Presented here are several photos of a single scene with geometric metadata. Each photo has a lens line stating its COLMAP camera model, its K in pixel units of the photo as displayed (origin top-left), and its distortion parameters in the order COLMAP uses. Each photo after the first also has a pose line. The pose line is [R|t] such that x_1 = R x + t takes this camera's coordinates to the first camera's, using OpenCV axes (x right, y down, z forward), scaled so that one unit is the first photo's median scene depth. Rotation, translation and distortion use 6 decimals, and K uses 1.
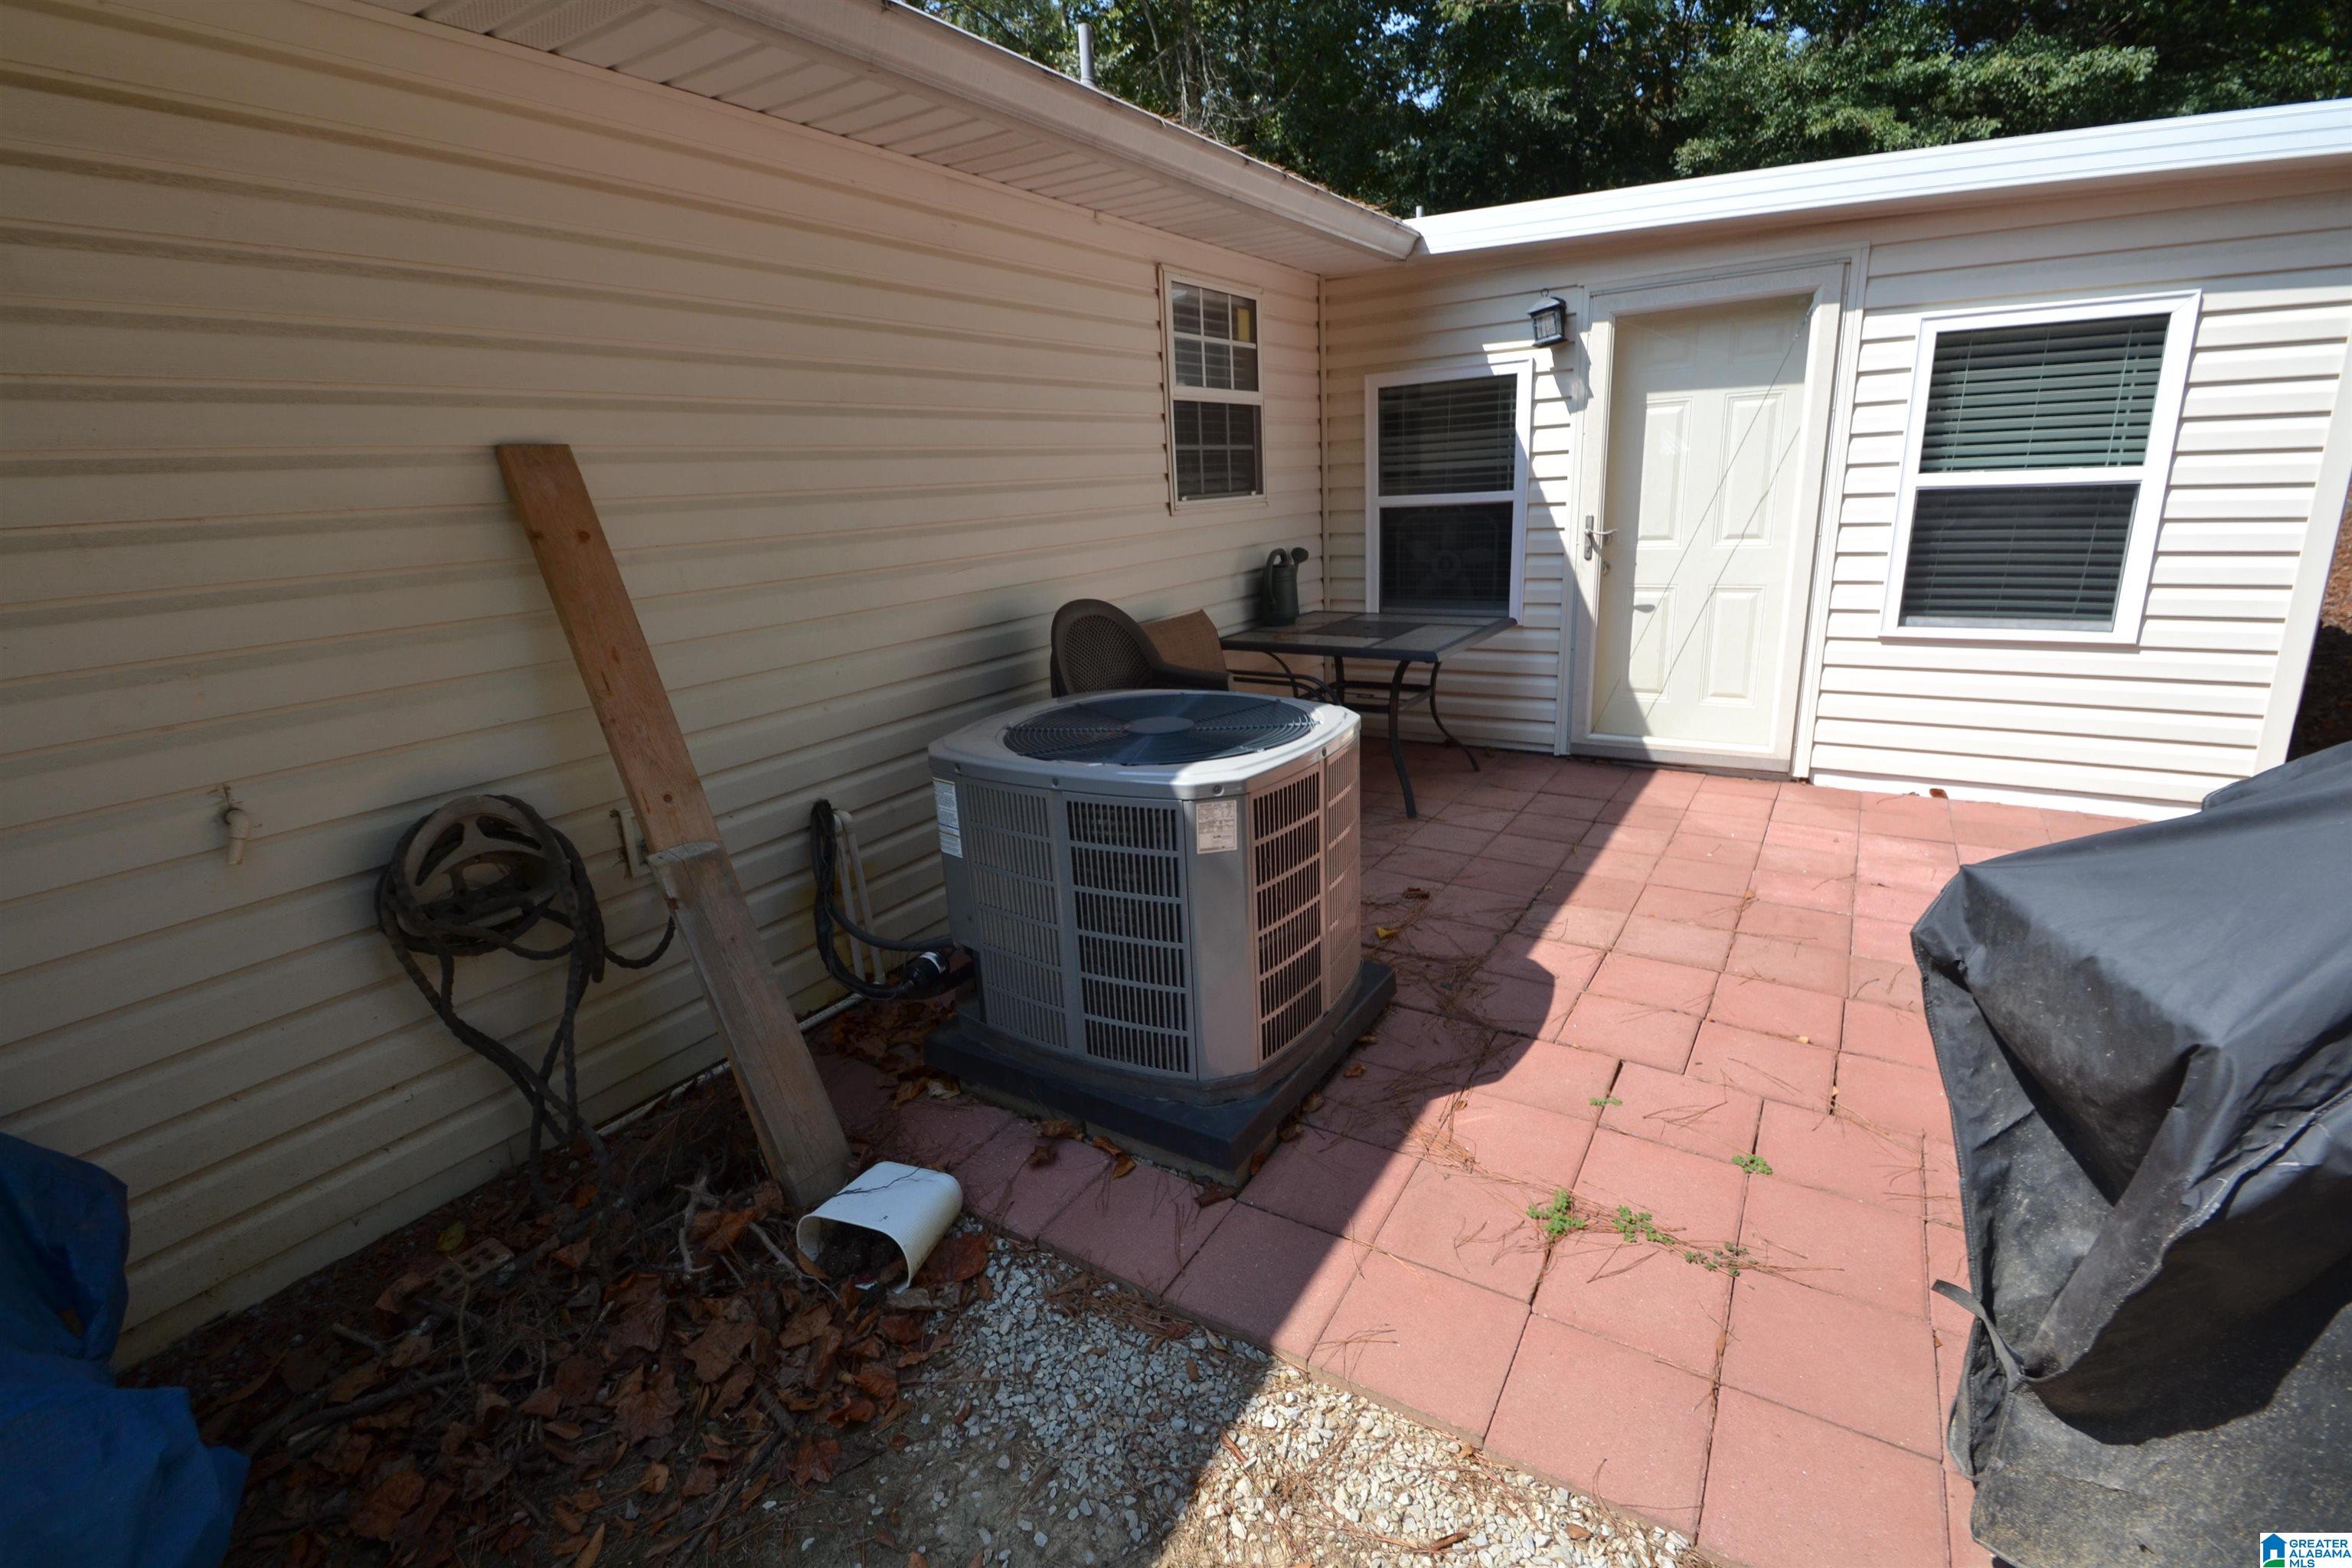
lens RADIAL K [[1056.7, 0, 1170.1], [0, 1056.7, 782.8], [0, 0, 1]] dist [-0.001423, -0.000723]
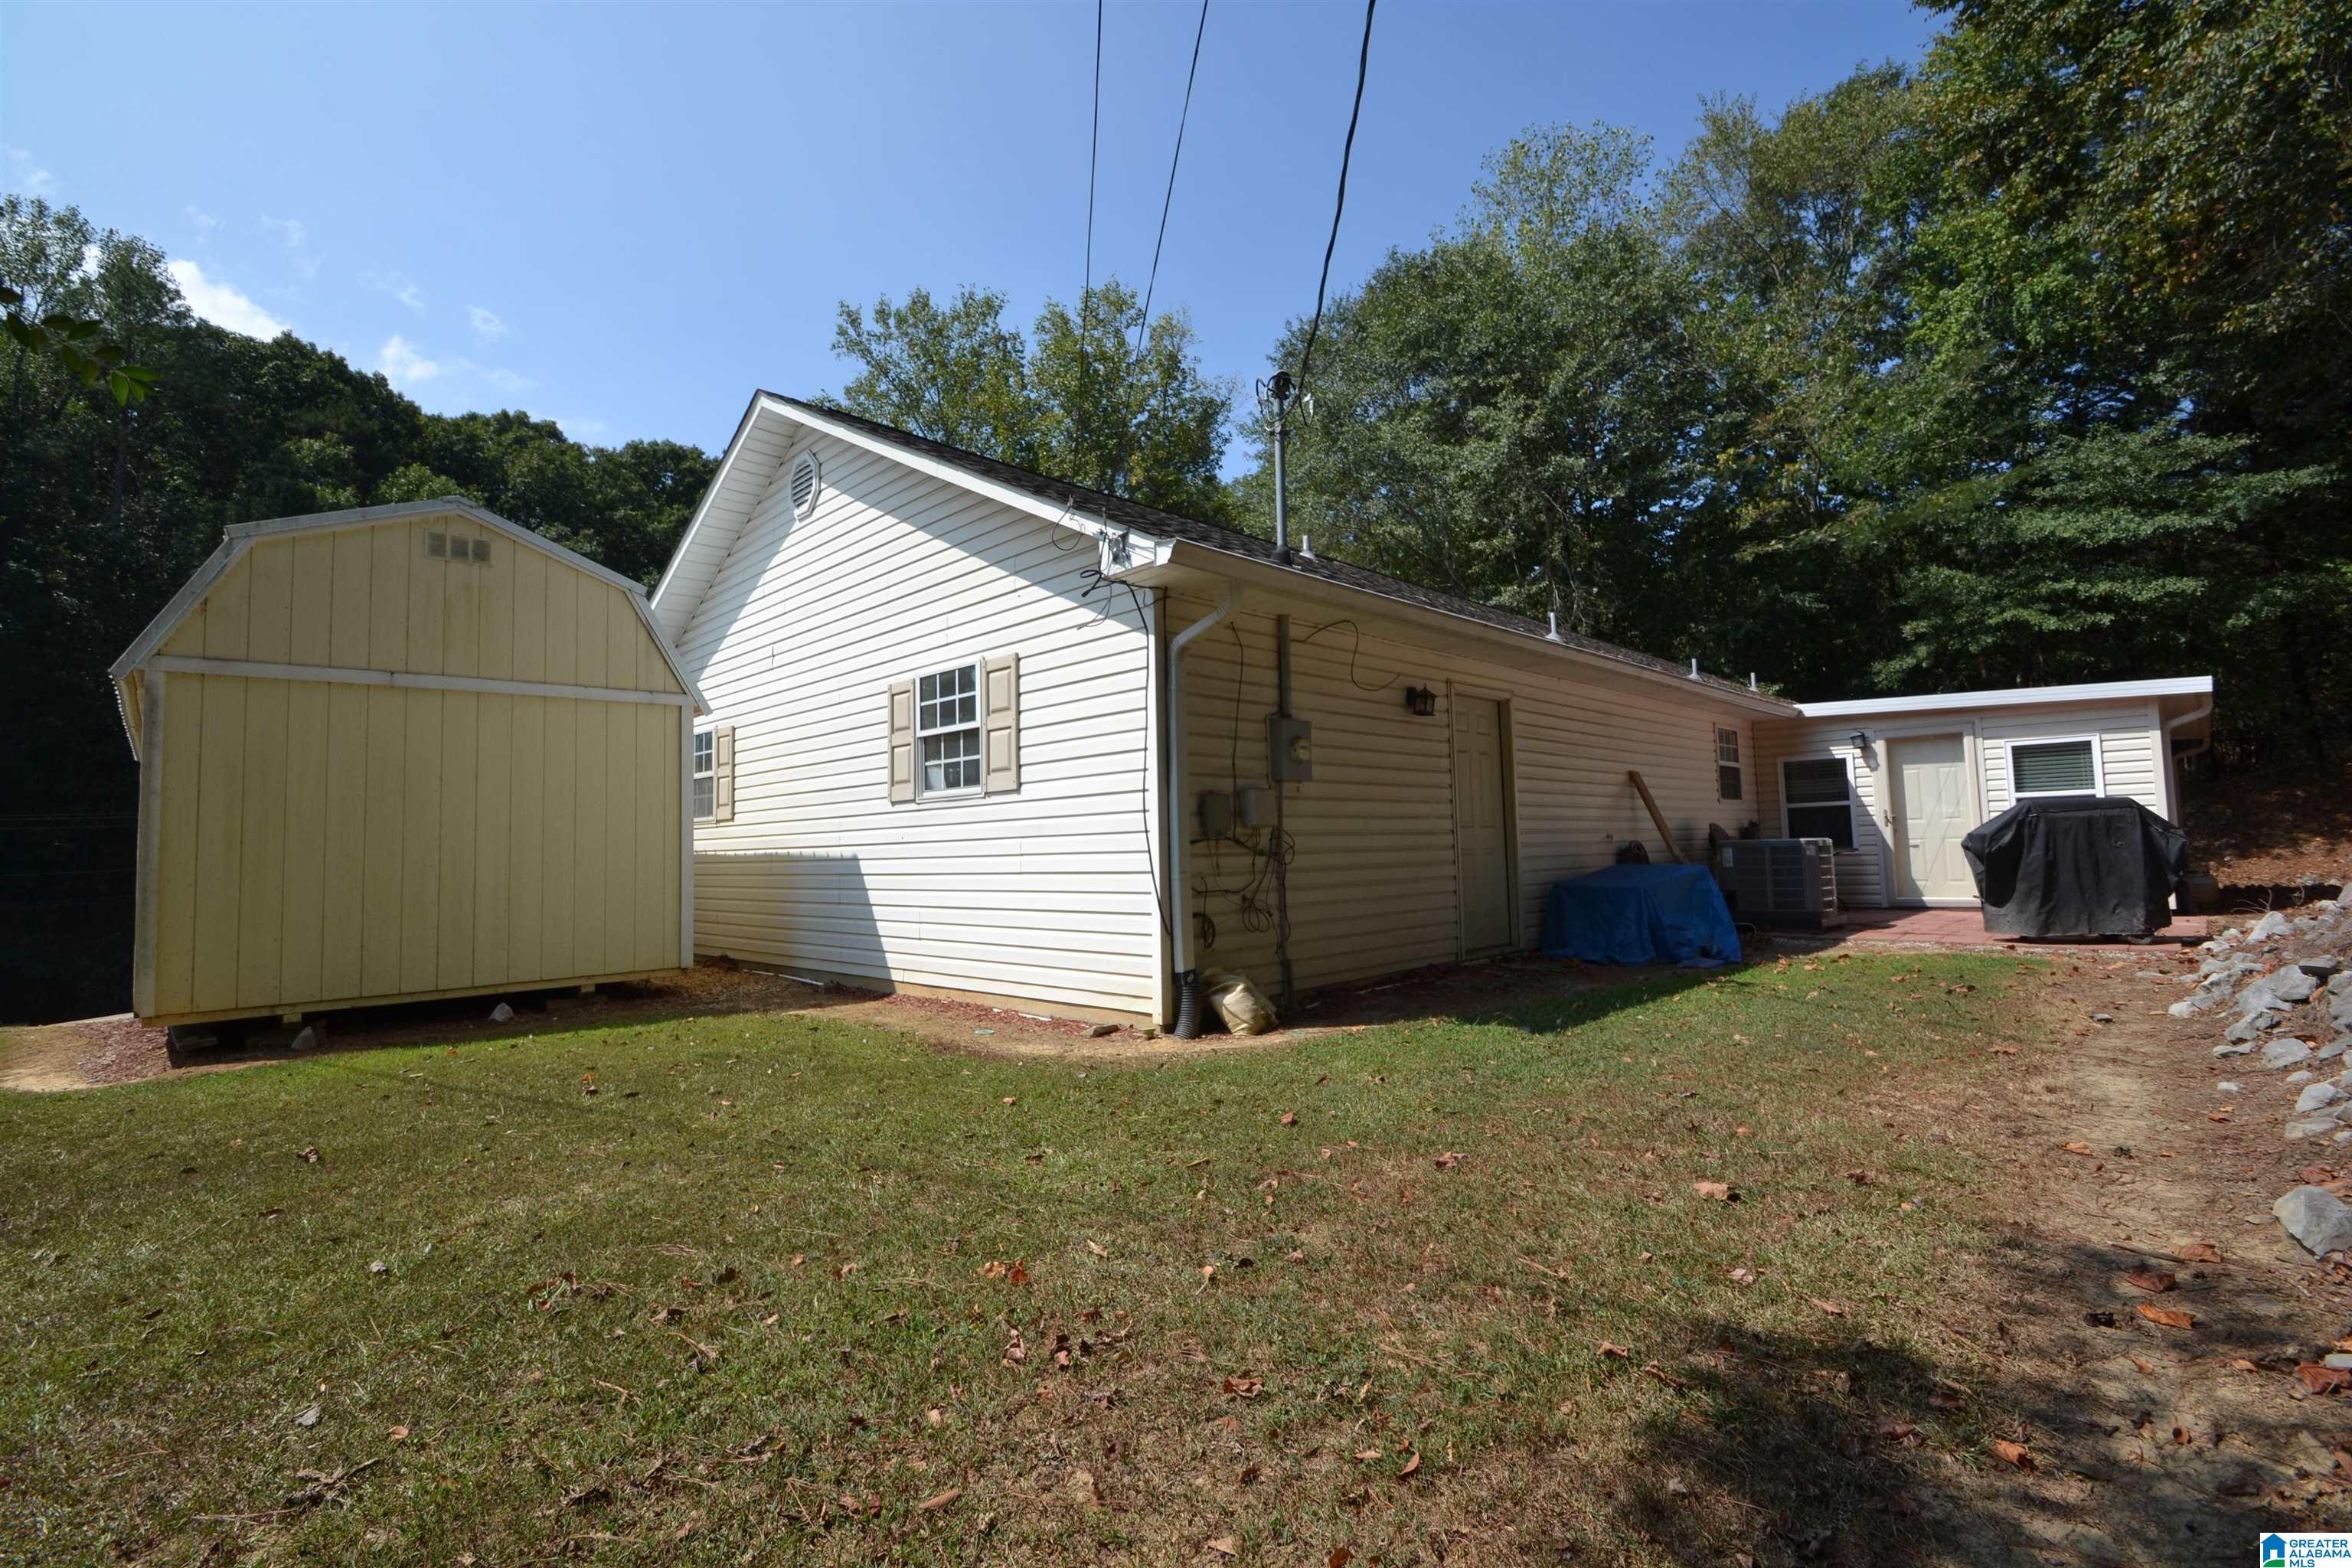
lens RADIAL K [[1056.7, 0, 1178.7], [0, 1056.7, 774.3], [0, 0, 1]] dist [-0.001423, -0.000723]
pose [[0.979784, 0.014155, -0.199558, -0.772540], [-0.081018, 0.940113, -0.331096, 0.654081], [0.182920, 0.340570, 0.922254, -1.708373]]
